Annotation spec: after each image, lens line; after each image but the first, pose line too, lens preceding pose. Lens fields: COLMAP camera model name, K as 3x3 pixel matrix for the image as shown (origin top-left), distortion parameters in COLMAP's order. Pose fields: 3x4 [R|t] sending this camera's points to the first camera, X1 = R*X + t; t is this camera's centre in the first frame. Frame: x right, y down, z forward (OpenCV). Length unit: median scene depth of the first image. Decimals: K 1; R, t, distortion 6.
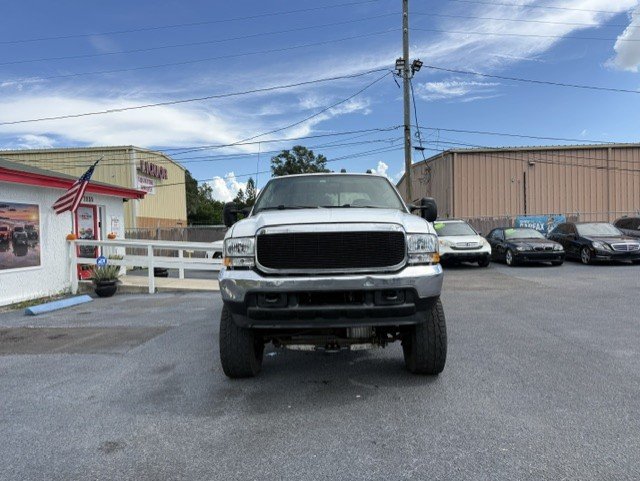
lens RADIAL K [[480.9, 0, 320.0], [0, 480.9, 240.5], [0, 0, 1]] dist [0.095532, -0.112710]
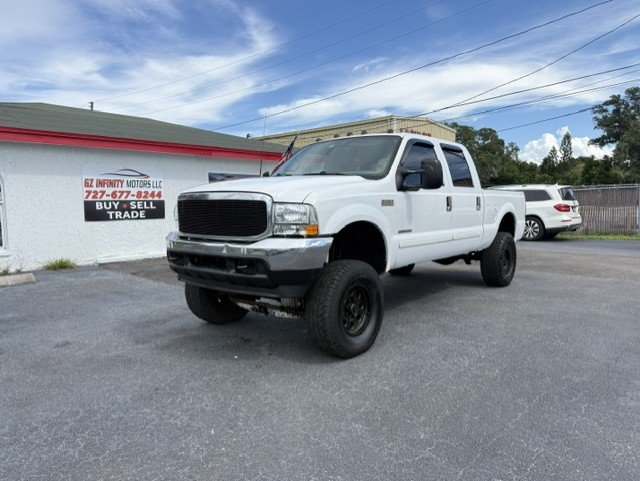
lens RADIAL K [[480.9, 0, 320.0], [0, 480.9, 240.5], [0, 0, 1]] dist [0.095532, -0.112710]
pose [[0.758972, 0.074423, -0.646856, 0.203009], [-0.024275, 0.995990, 0.086110, -0.005748], [0.650670, -0.049653, 0.757735, 0.077656]]
